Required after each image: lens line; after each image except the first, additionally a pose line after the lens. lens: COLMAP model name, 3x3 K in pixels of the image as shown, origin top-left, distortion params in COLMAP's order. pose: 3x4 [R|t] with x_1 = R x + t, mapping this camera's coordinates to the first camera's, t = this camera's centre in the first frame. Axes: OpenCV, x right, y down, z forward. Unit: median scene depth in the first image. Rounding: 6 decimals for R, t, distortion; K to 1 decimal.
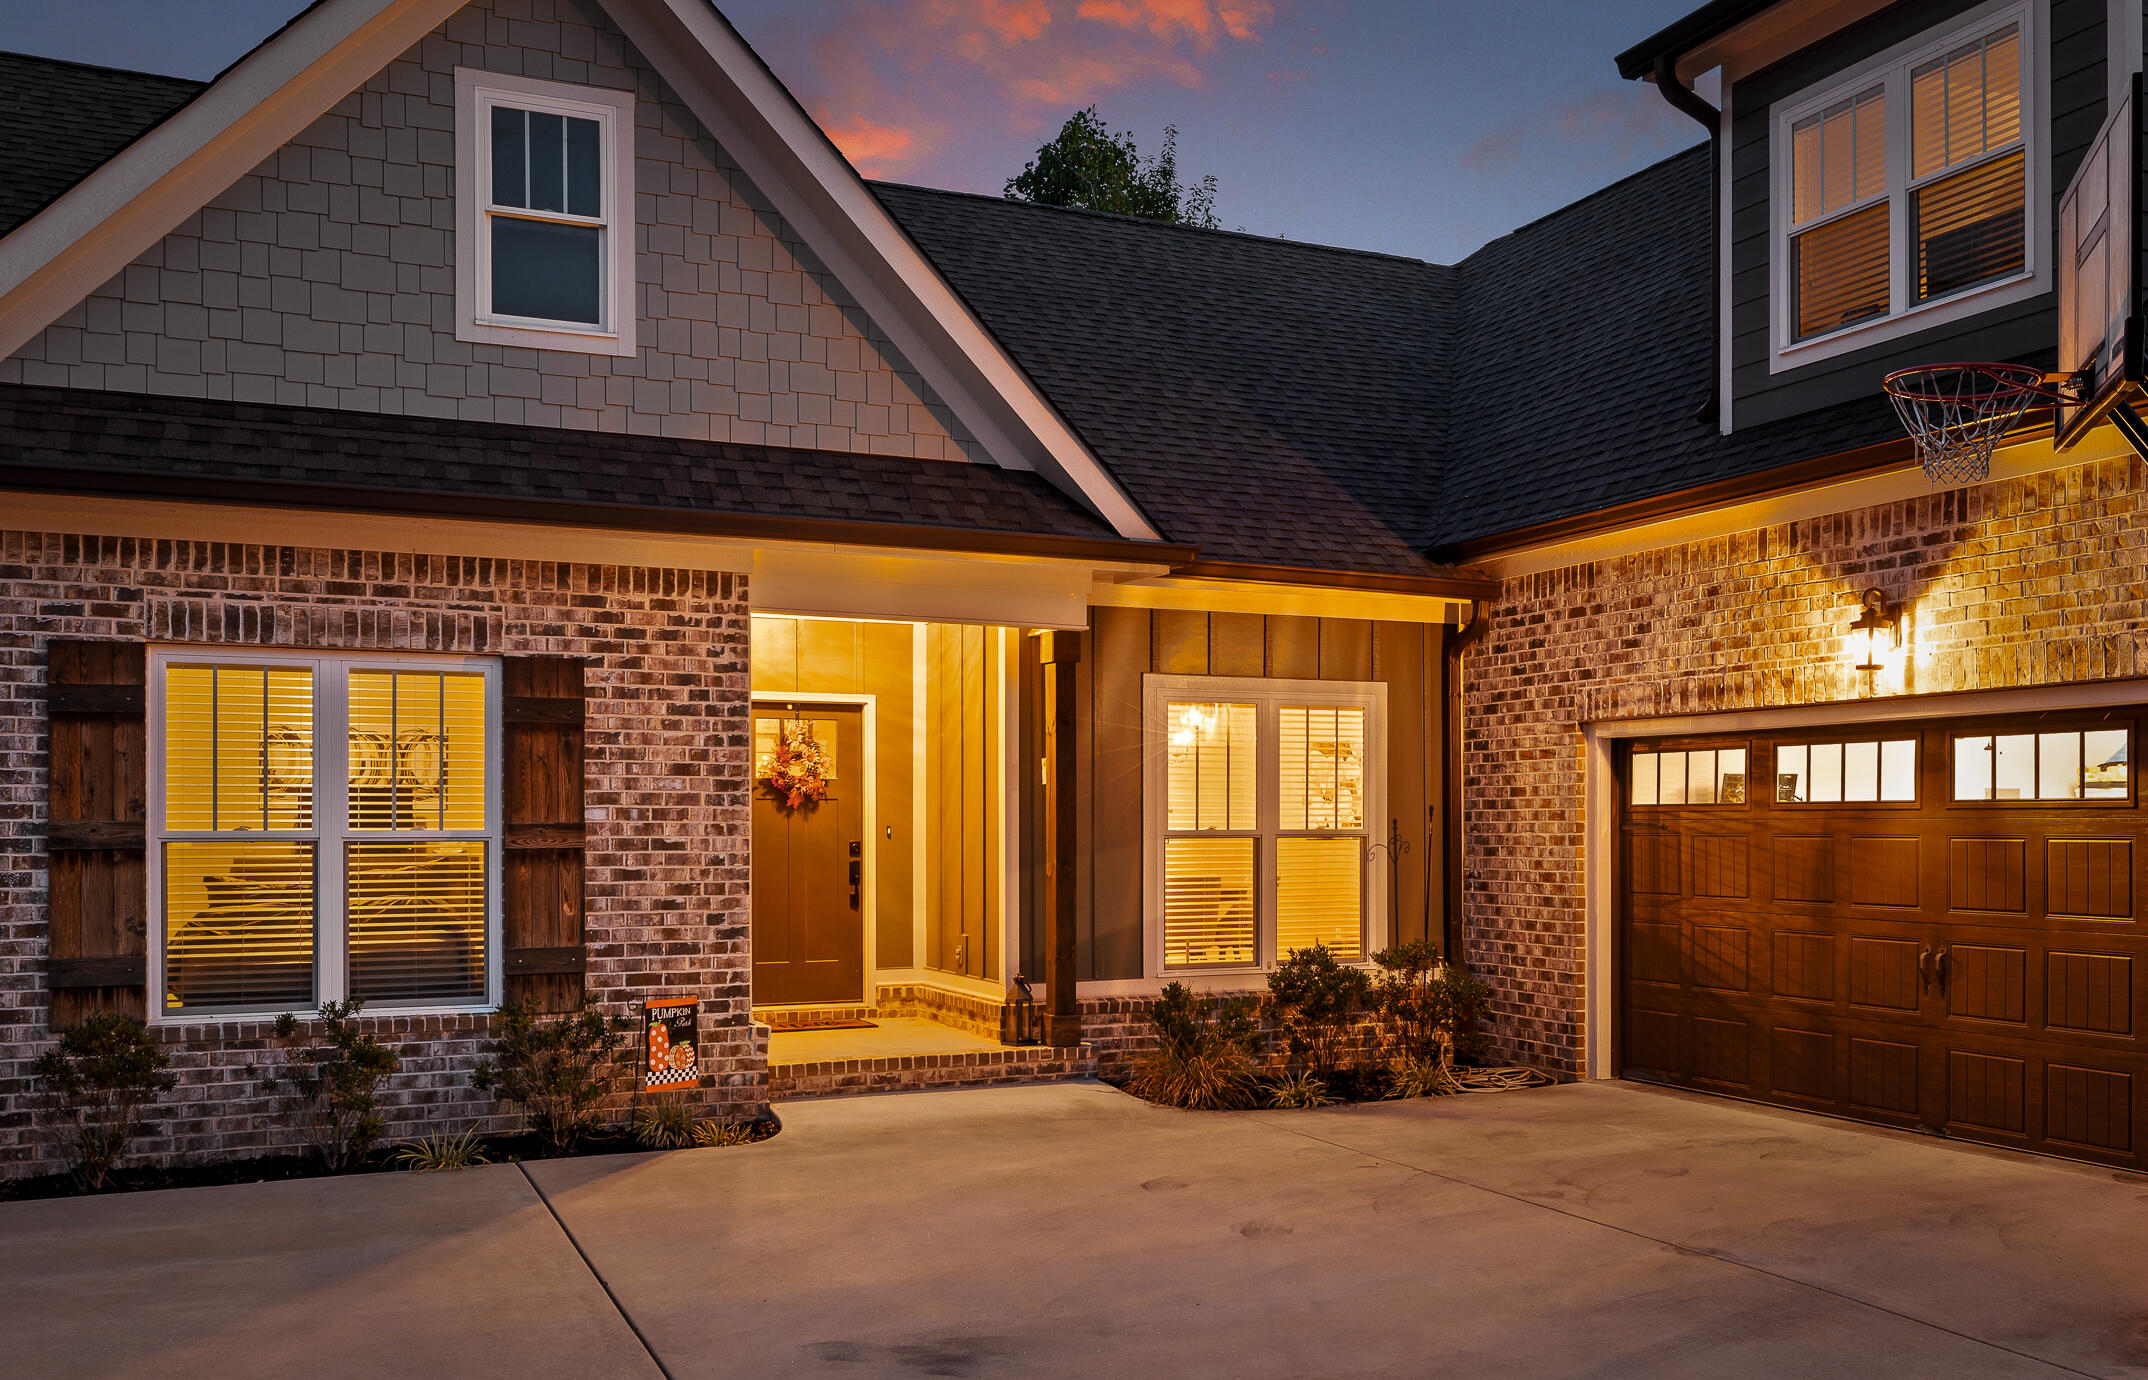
lens RADIAL K [[1891.4, 0, 1115.8], [0, 1891.4, 817.5], [0, 0, 1]] dist [-0.002450, 0.015793]
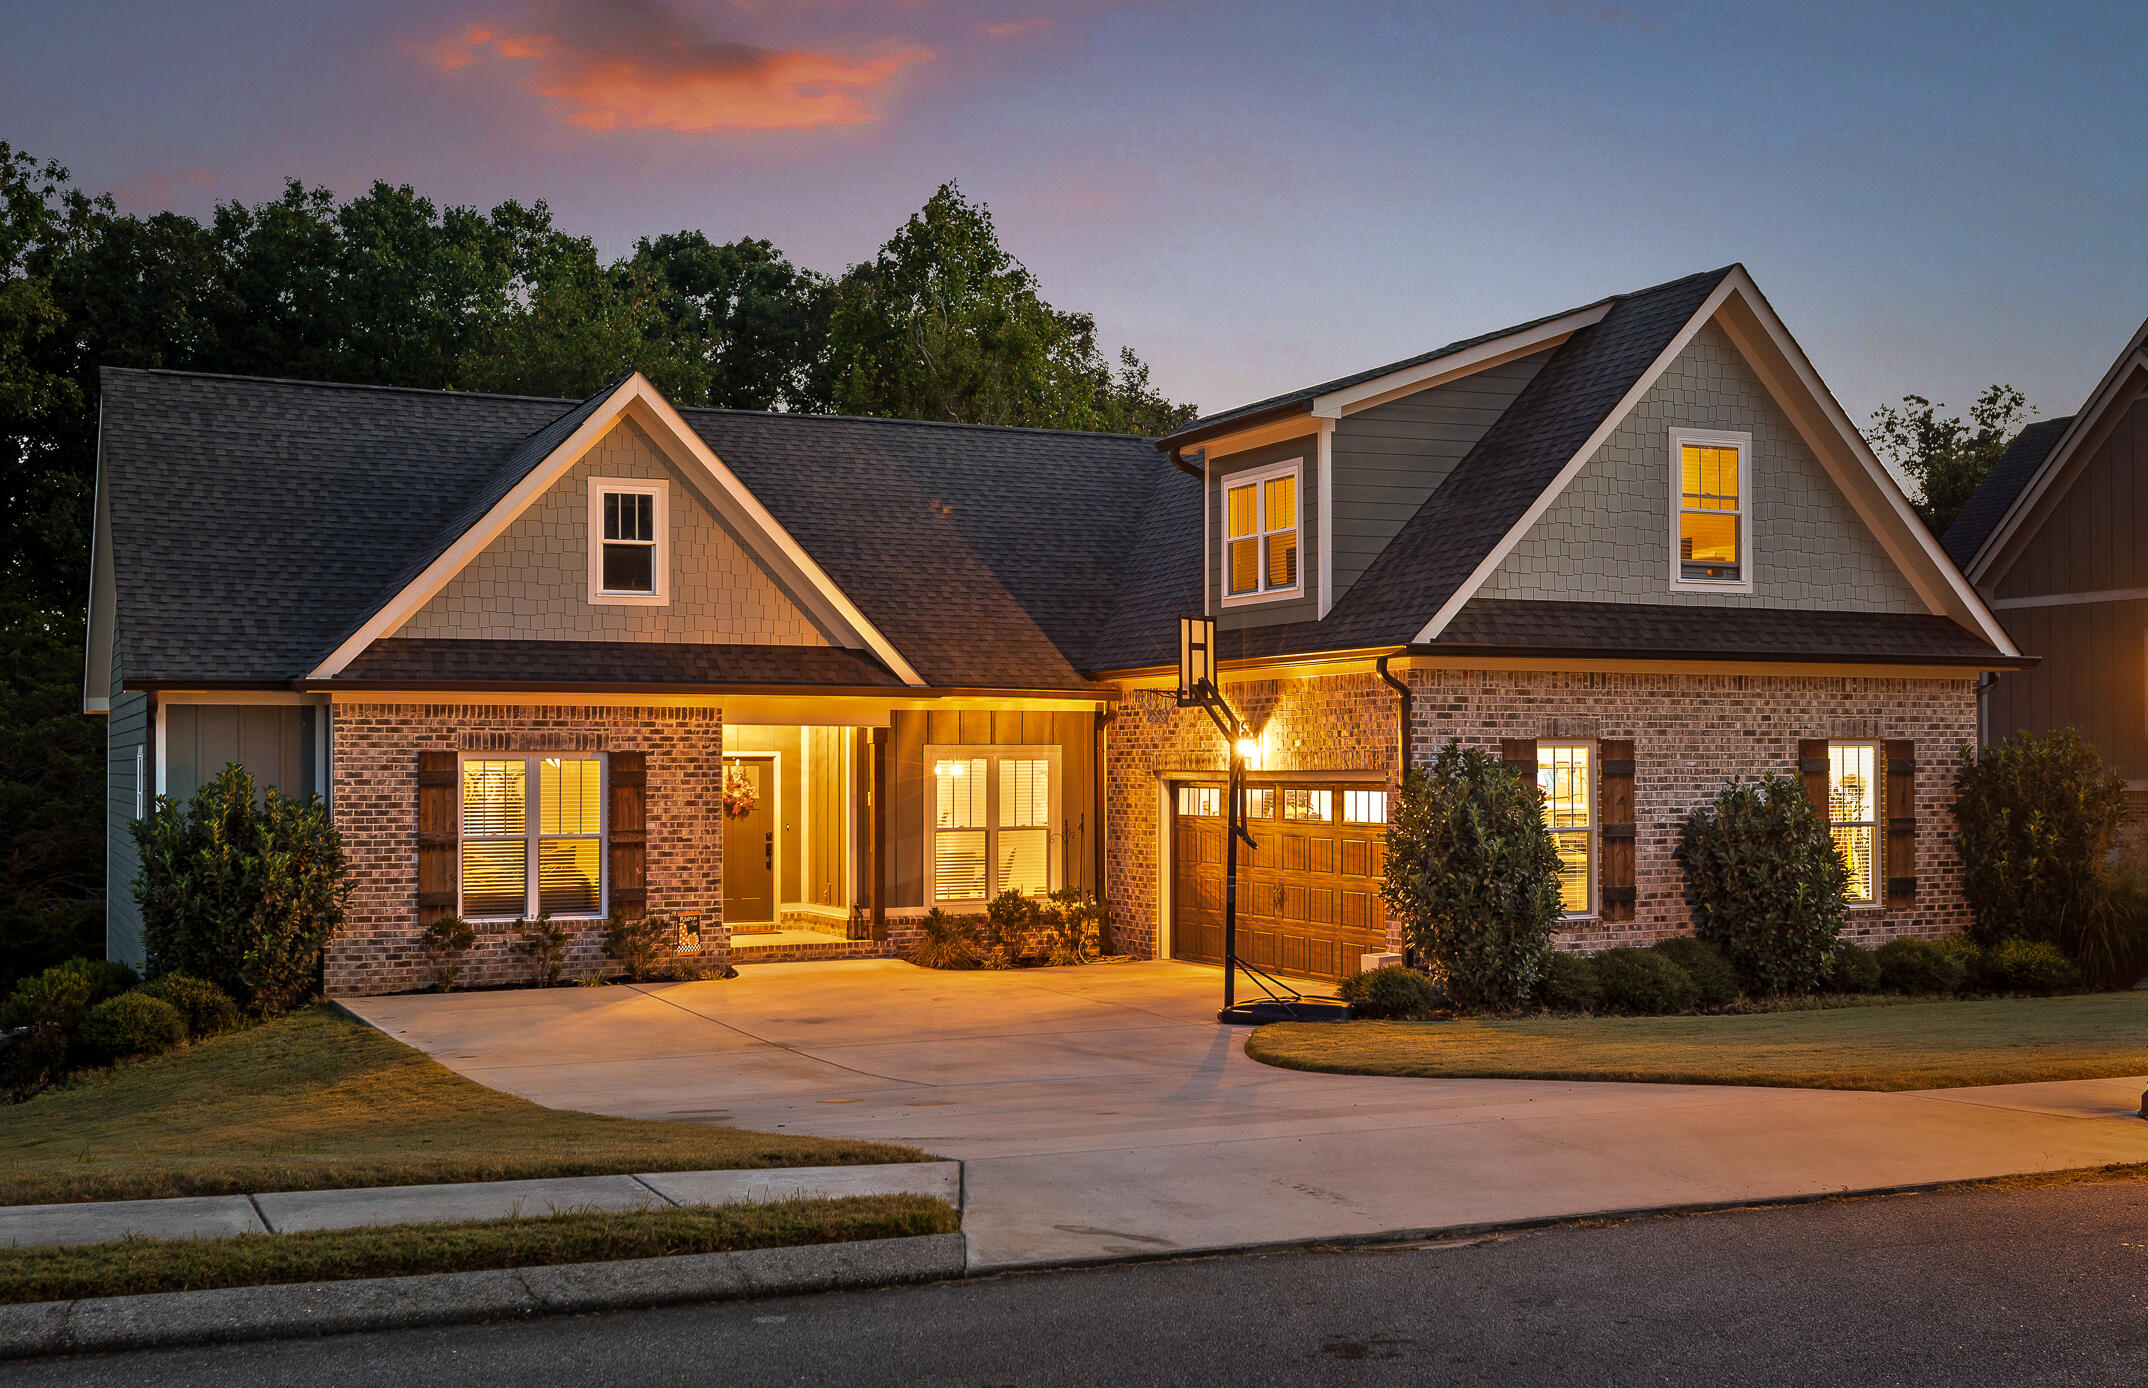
lens RADIAL K [[2379.5, 0, 1083.0], [0, 2379.5, 696.4], [0, 0, 1]] dist [-0.008487, 0.000000]
pose [[0.999917, -0.001005, 0.012834, 0.167537], [0.001303, 0.999729, -0.023247, -0.080693], [-0.012807, 0.023262, 0.999647, -1.609907]]
